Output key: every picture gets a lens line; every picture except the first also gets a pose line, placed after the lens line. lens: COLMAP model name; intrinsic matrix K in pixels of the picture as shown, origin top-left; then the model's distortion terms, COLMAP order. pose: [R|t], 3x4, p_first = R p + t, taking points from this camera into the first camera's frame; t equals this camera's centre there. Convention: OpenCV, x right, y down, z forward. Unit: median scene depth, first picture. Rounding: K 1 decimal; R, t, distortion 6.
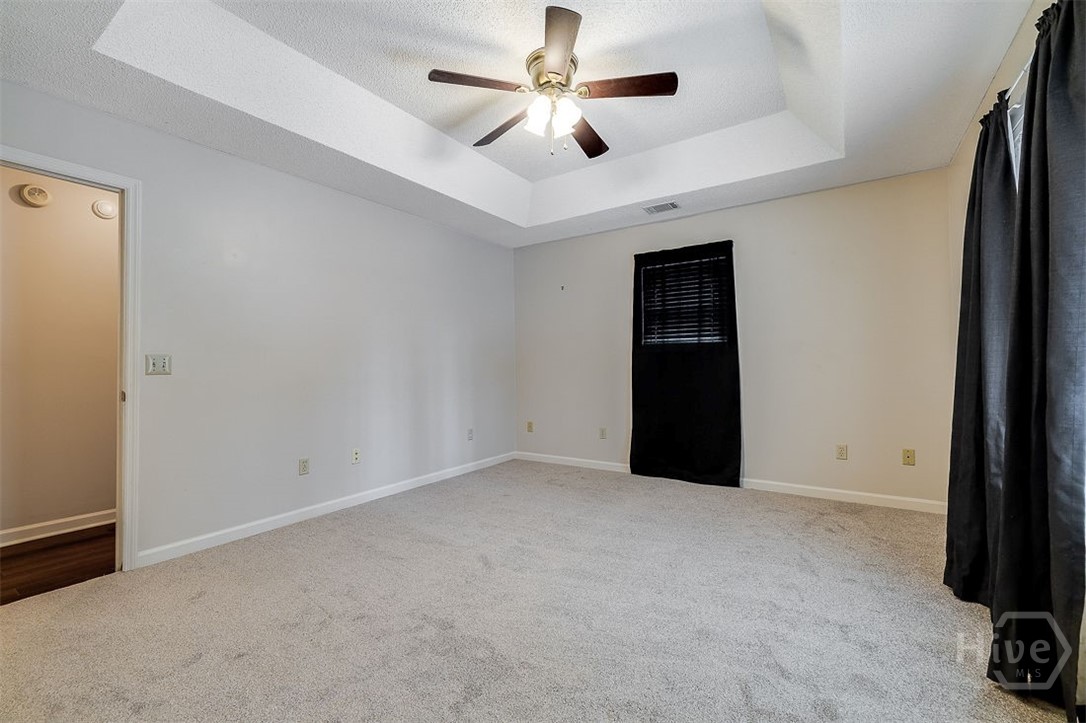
lens RADIAL K [[455.5, 0, 543.8], [0, 455.5, 366.5], [0, 0, 1]] dist [-0.001340, 0.000218]
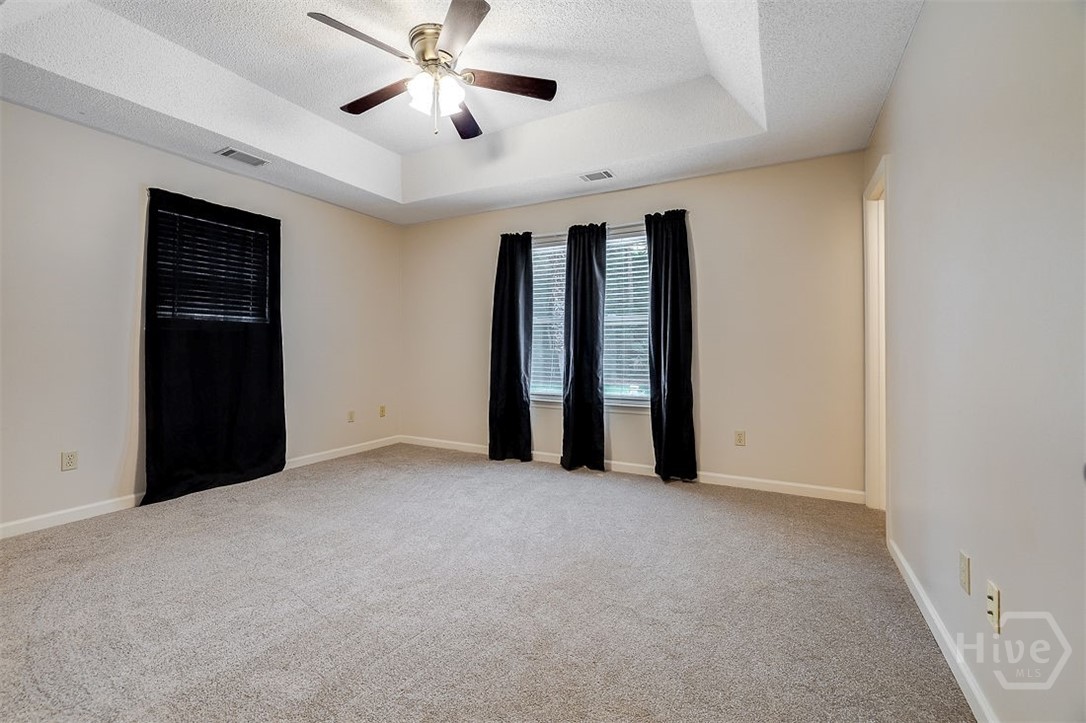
lens RADIAL K [[455.5, 0, 544.7], [0, 455.5, 351.0], [0, 0, 1]] dist [-0.001340, 0.000218]
pose [[-0.090907, -0.002626, 0.995856, -0.689557], [-0.000886, 0.999996, 0.002556, 0.001262], [-0.995859, -0.000650, -0.090909, 0.584672]]
